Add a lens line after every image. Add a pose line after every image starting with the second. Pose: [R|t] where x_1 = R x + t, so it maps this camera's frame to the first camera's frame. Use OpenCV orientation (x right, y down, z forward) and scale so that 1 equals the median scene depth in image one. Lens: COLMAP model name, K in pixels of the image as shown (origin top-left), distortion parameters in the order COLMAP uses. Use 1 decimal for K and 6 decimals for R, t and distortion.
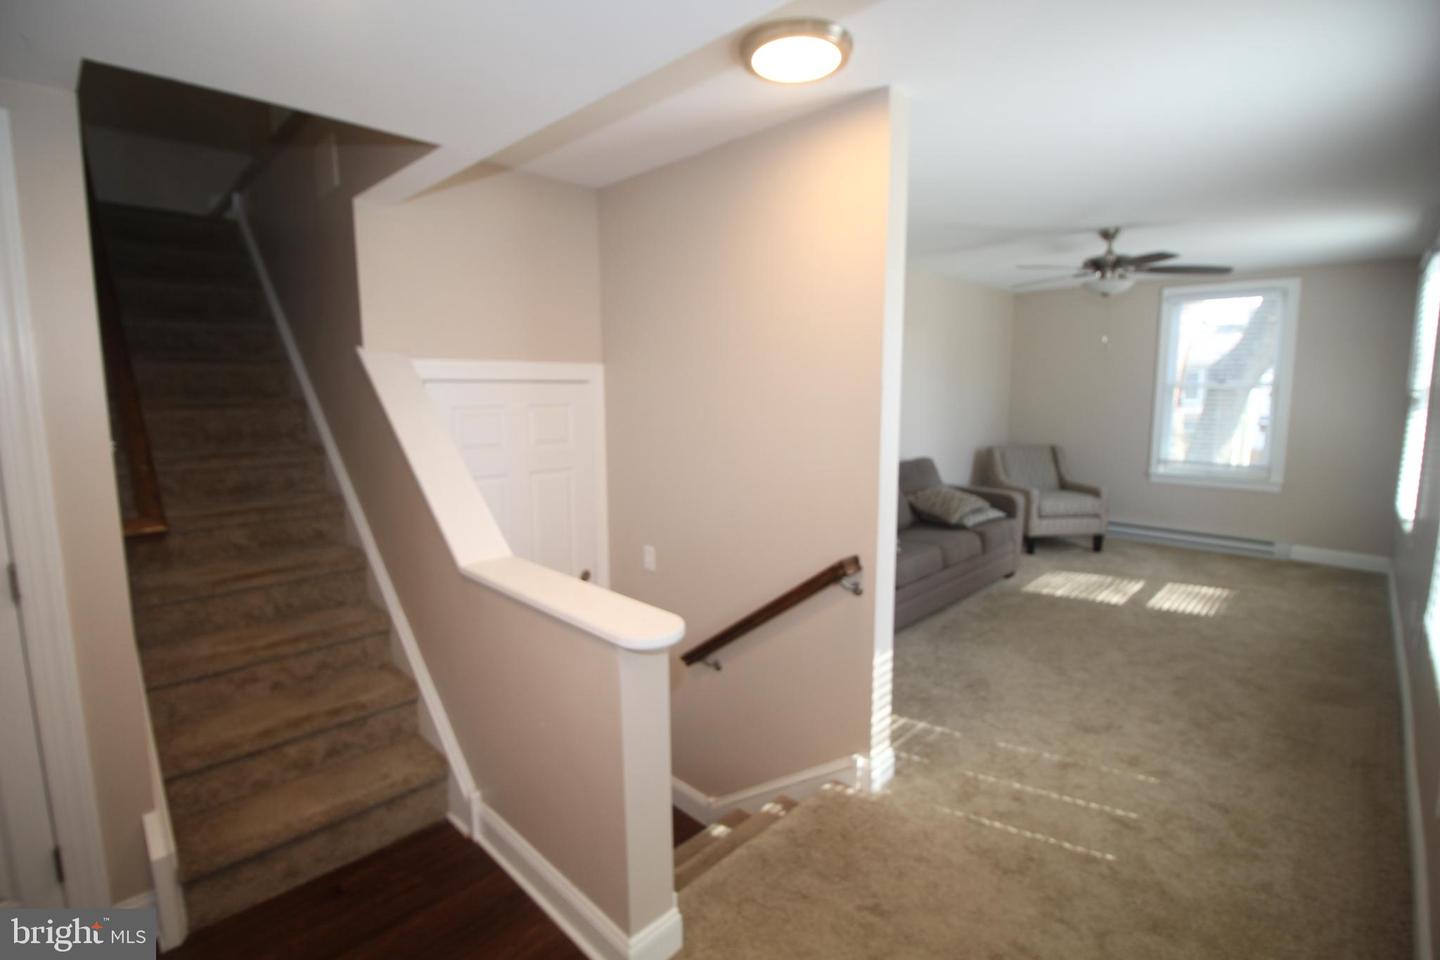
lens RADIAL K [[669.4, 0, 724.5], [0, 669.4, 474.7], [0, 0, 1]] dist [-0.003977, -0.005155]
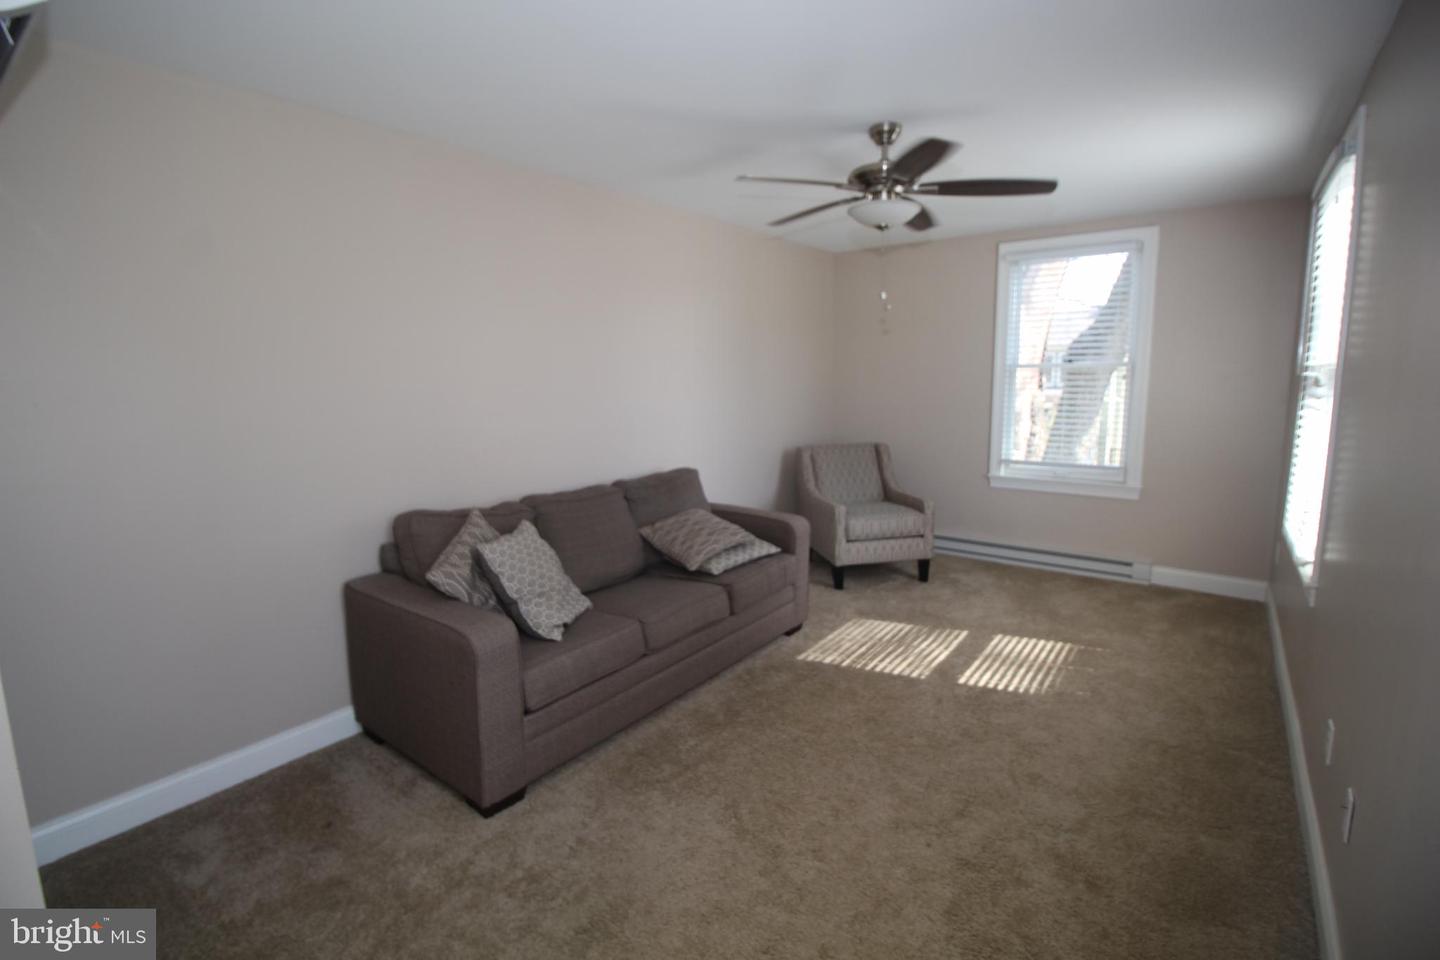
lens RADIAL K [[669.4, 0, 713.8], [0, 669.4, 478.8], [0, 0, 1]] dist [-0.003977, -0.005155]
pose [[0.992956, -0.029764, 0.114683, 0.262912], [0.027353, 0.999372, 0.022535, -0.032956], [-0.115282, -0.019239, 0.993147, 0.292515]]
